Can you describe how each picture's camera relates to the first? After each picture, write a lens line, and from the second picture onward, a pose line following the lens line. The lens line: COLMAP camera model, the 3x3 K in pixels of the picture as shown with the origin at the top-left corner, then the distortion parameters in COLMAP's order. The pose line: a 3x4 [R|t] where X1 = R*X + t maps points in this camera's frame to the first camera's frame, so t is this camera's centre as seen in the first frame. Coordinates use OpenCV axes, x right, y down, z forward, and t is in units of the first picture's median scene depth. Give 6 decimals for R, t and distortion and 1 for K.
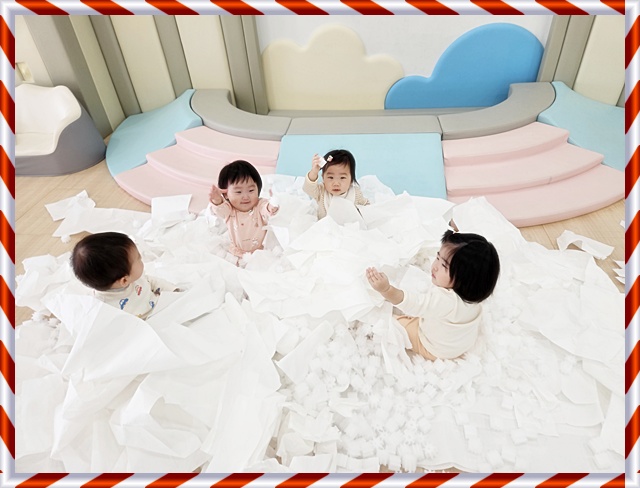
lens RADIAL K [[417.4, 0, 320.0], [0, 417.4, 244.0], [0, 0, 1]] dist [0.019508, -0.002857]
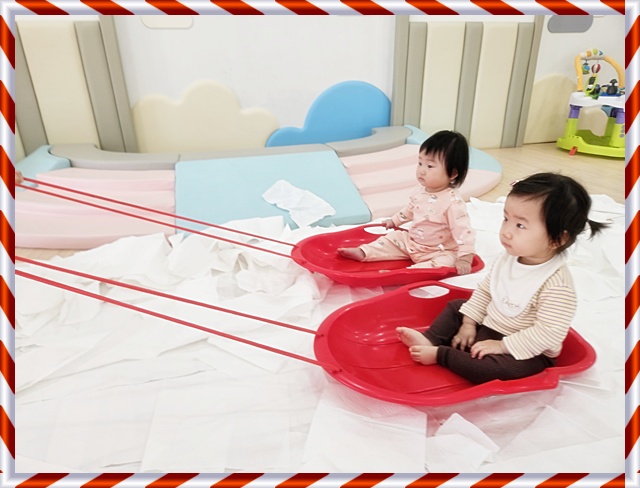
lens RADIAL K [[417.4, 0, 320.0], [0, 417.4, 244.0], [0, 0, 1]] dist [0.019508, -0.002857]
pose [[0.933859, -0.115513, 0.338474, -0.113678], [0.199128, 0.954077, -0.223796, 0.165516], [-0.297079, 0.276394, 0.913975, 0.098429]]
